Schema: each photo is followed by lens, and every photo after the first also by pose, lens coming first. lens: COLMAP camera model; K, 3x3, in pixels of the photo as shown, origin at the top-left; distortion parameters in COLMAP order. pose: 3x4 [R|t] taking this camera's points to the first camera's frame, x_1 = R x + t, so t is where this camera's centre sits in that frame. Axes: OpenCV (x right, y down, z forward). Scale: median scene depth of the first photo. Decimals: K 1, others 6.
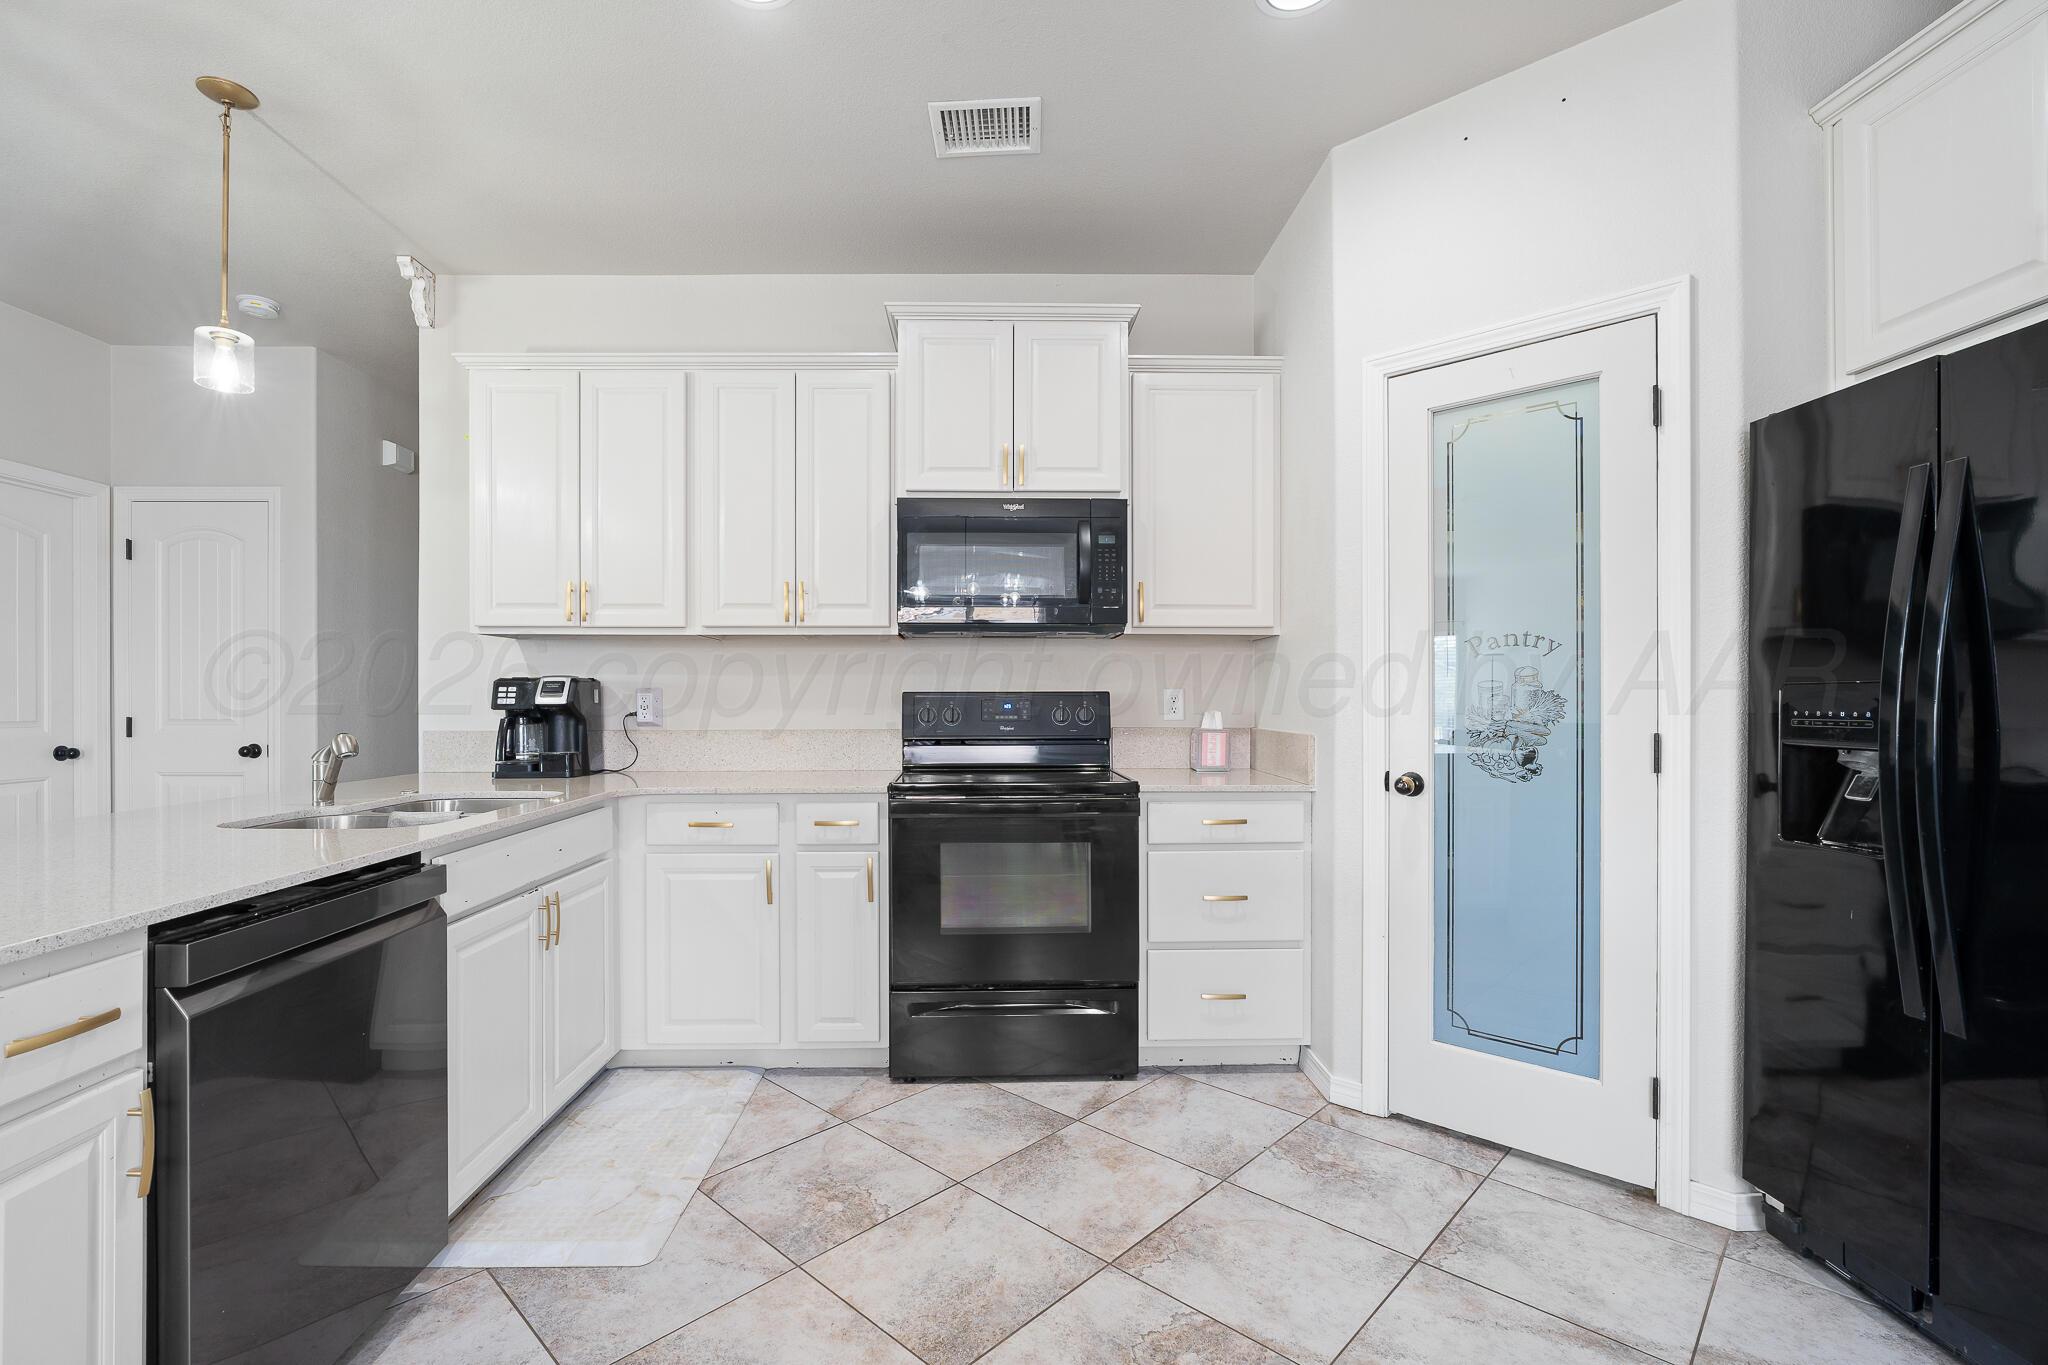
lens RADIAL K [[912.7, 0, 1022.4], [0, 912.7, 693.7], [0, 0, 1]] dist [-0.012006, 0.001313]
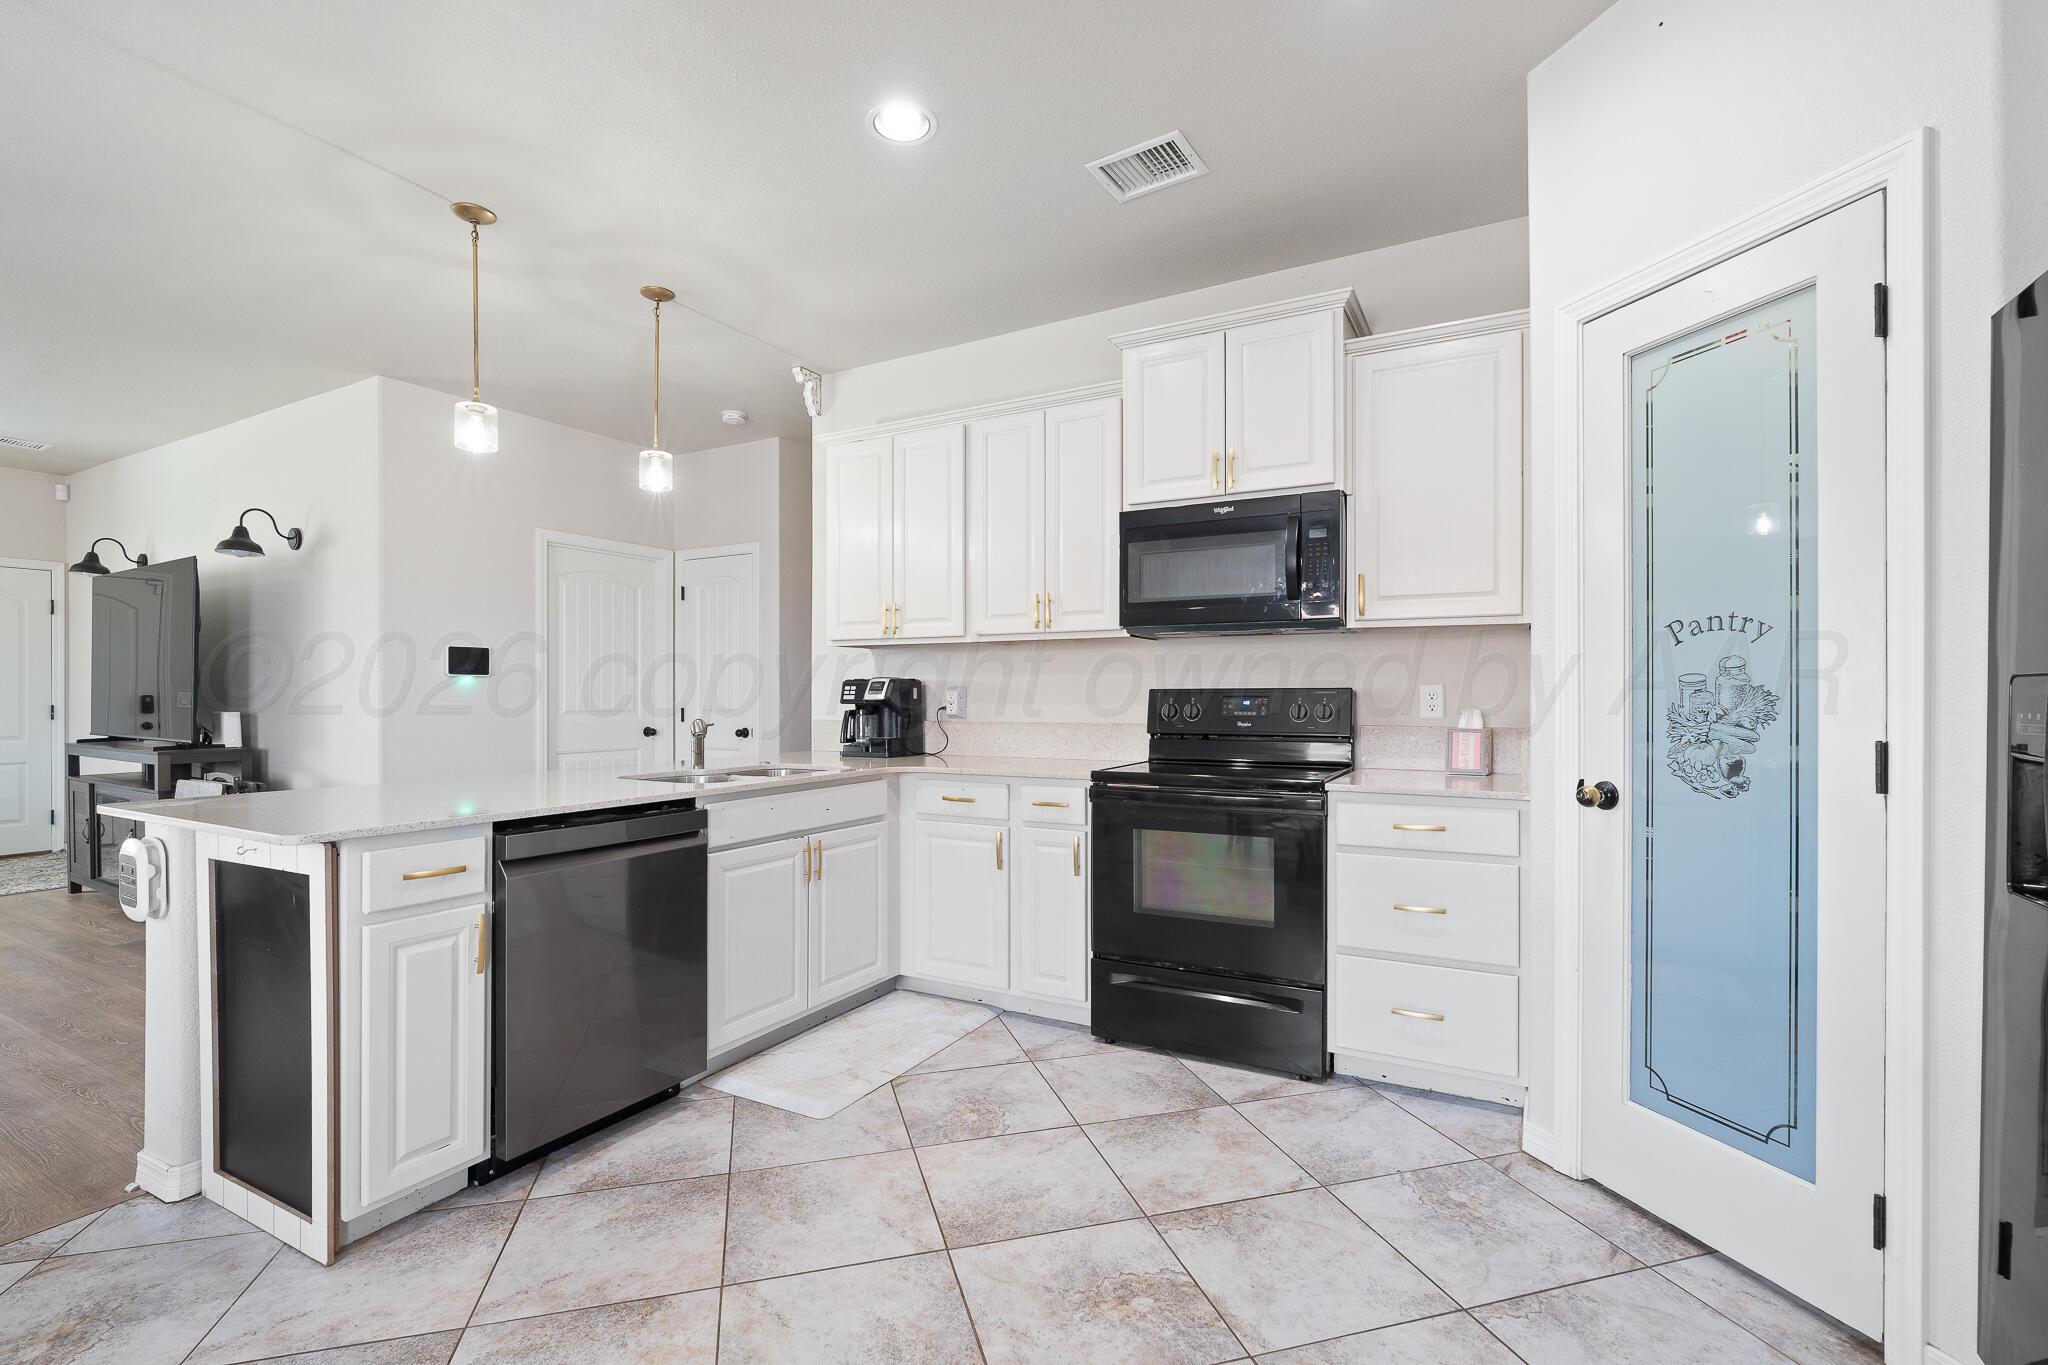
lens RADIAL K [[912.7, 0, 1017.9], [0, 912.7, 686.4], [0, 0, 1]] dist [-0.012006, 0.001313]
pose [[0.866260, -0.004851, -0.499570, 0.364729], [0.002813, 0.999984, -0.004833, -0.000319], [0.499585, 0.002781, 0.866260, -0.012968]]
